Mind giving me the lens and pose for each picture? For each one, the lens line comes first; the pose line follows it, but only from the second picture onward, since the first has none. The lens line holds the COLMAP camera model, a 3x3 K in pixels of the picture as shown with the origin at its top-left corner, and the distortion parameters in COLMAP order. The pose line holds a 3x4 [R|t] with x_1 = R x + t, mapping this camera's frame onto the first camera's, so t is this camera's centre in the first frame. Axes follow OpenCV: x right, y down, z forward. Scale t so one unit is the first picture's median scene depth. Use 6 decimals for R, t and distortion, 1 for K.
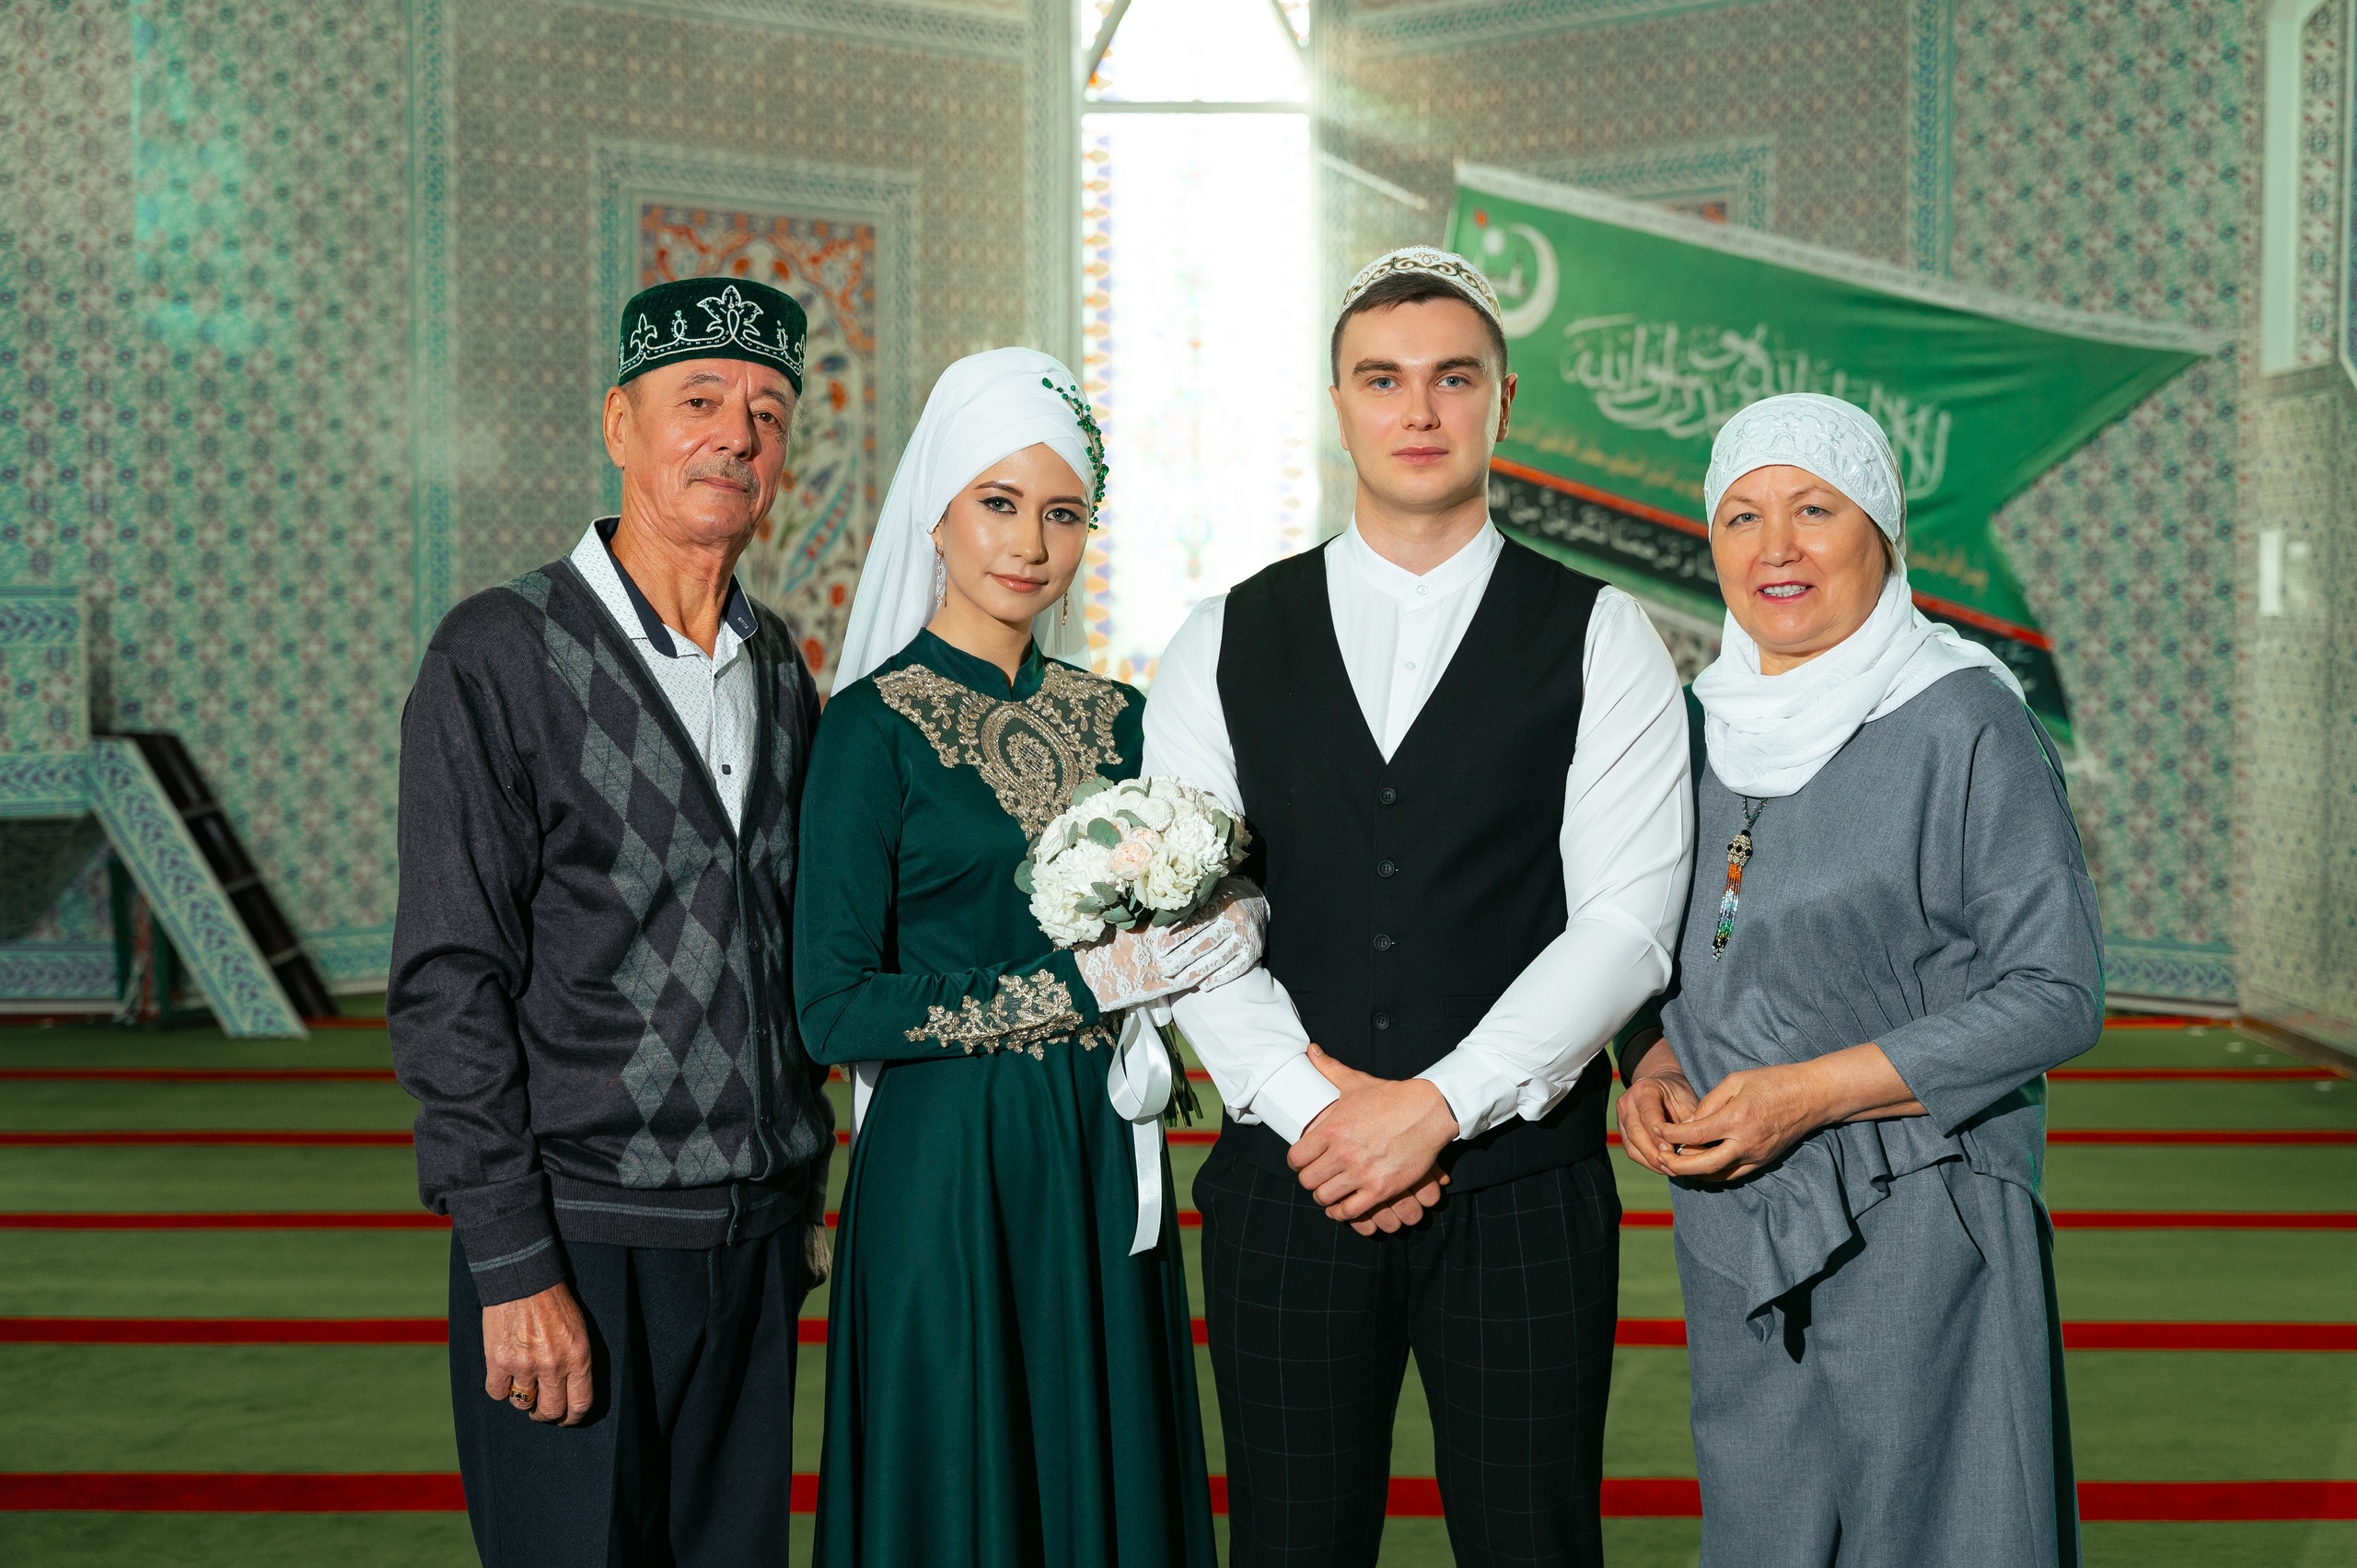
lens RADIAL K [[3570.7, 0, 1171.8], [0, 3570.7, 765.6], [0, 0, 1]] dist [0.036825, 0.000000]
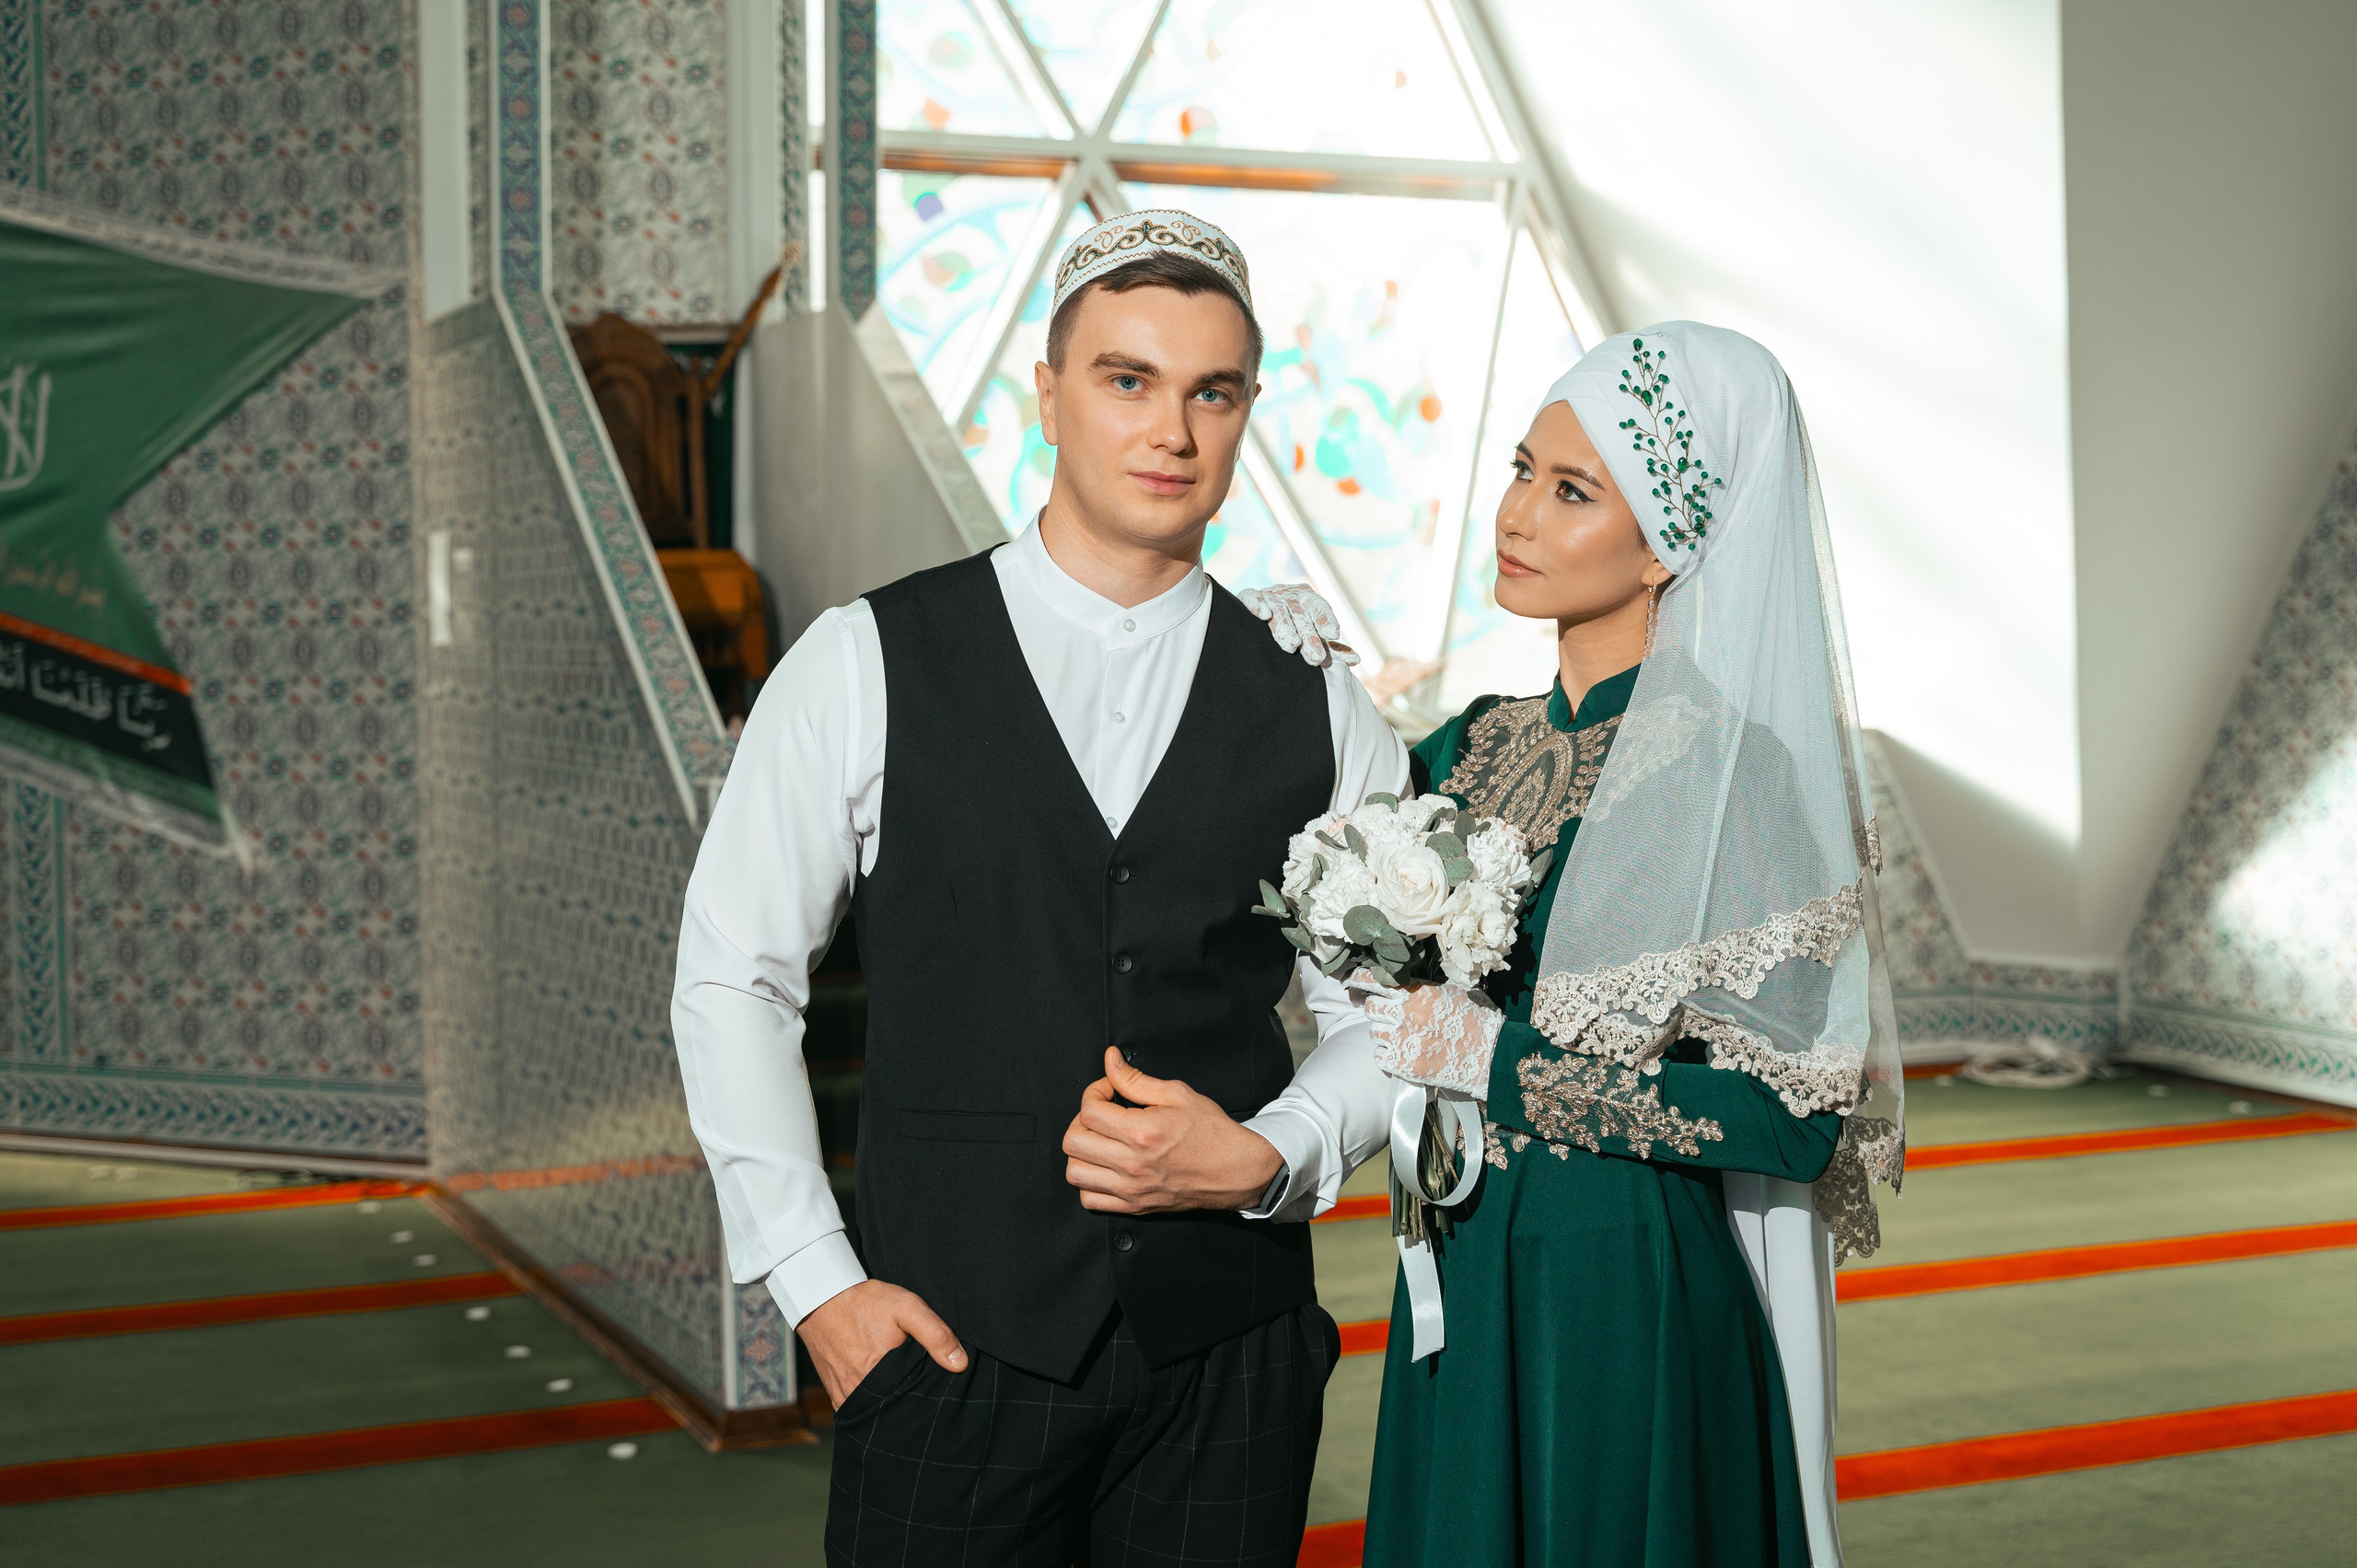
lens RADIAL K [[3298.9, 0, 1175.3], [0, 3298.9, 791.1], [0, 0, 1]] dist [0.005771, 0.000000]
pose [[0.914747, -0.026723, 0.403143, 0.155966], [0.025043, 0.999642, 0.009440, -0.013522], [-0.403251, 0.001461, 0.915088, 0.288735]]
